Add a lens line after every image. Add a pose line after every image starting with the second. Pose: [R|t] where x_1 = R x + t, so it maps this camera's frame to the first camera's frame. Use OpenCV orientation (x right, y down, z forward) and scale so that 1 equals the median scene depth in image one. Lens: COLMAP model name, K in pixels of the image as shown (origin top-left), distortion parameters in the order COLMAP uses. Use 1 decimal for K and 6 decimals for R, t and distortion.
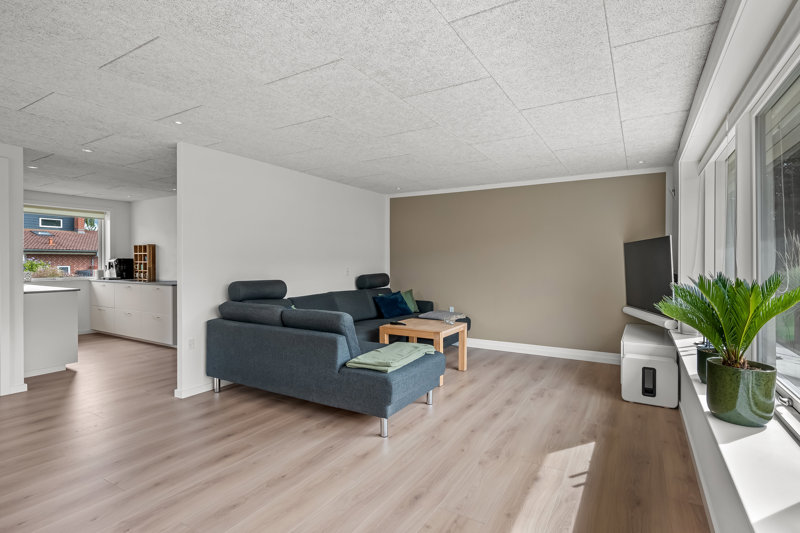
lens RADIAL K [[400.1, 0, 395.7], [0, 400.1, 262.1], [0, 0, 1]] dist [0.033285, 0.001181]
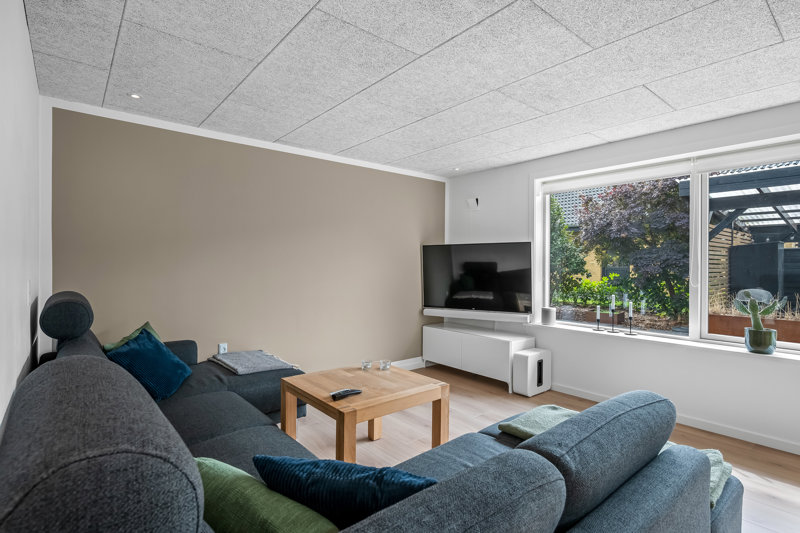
lens RADIAL K [[400.1, 0, 392.7], [0, 400.1, 267.4], [0, 0, 1]] dist [0.033285, 0.001181]
pose [[0.316216, -0.008079, 0.948653, -0.566540], [0.000155, 0.999964, 0.008464, -0.000469], [-0.948687, -0.002529, 0.316206, 1.050325]]
